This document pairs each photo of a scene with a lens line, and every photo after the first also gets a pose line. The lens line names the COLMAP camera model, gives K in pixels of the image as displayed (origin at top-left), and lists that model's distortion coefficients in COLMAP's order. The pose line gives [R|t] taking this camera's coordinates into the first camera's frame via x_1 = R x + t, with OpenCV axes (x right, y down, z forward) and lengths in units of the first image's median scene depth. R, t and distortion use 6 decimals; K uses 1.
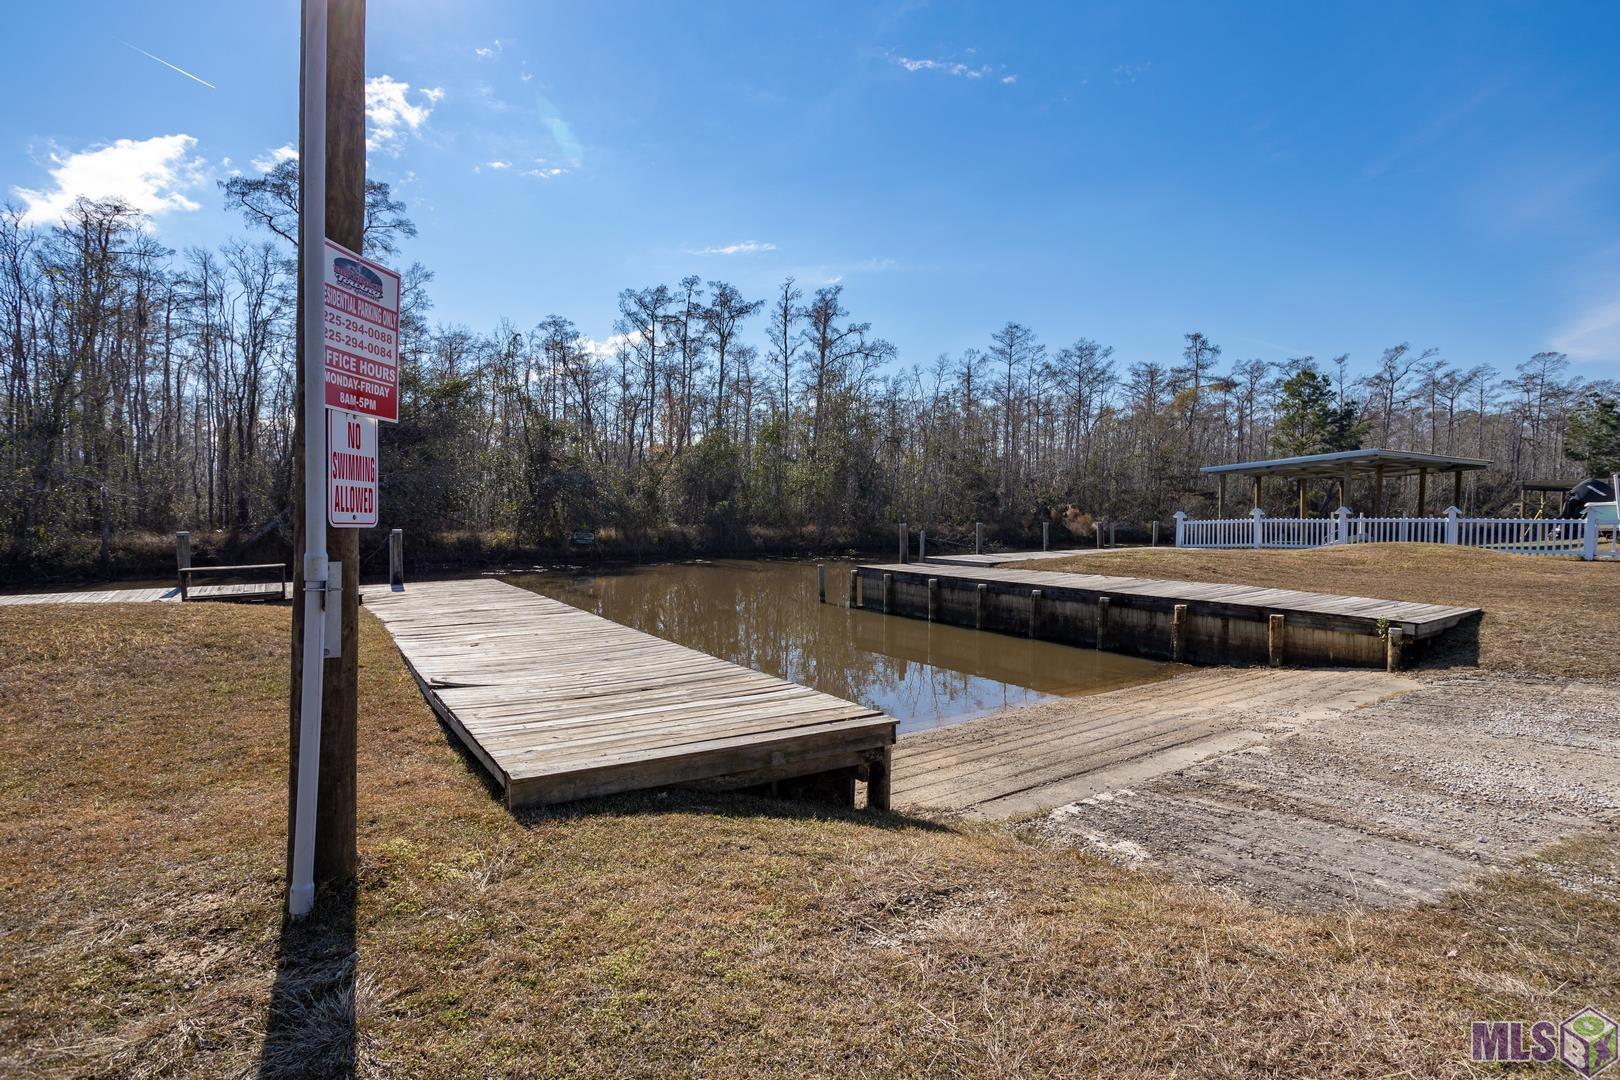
lens RADIAL K [[776.9, 0, 831.1], [0, 776.9, 519.4], [0, 0, 1]] dist [-0.044826, 0.028758]
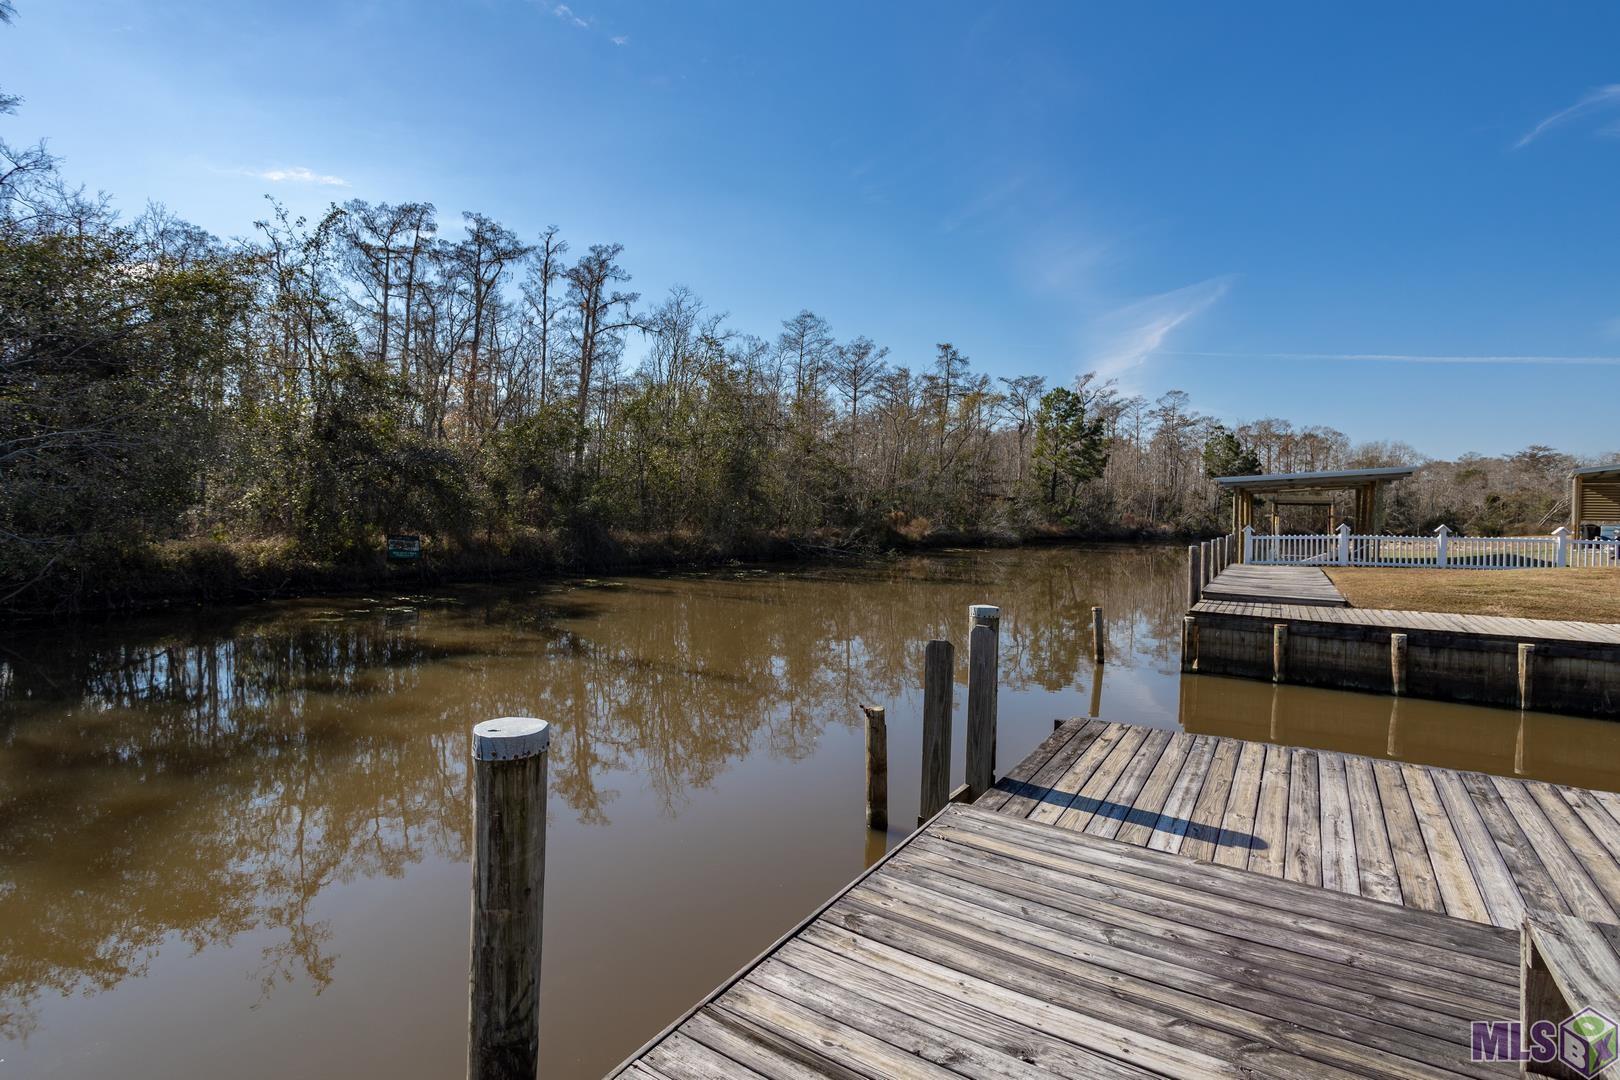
lens RADIAL K [[776.9, 0, 831.1], [0, 776.9, 519.4], [0, 0, 1]] dist [-0.044826, 0.028758]
pose [[0.908123, 0.012013, 0.418531, -0.132114], [-0.014569, 0.999890, 0.002912, -0.004124], [-0.418450, -0.008742, 0.908198, 0.129312]]
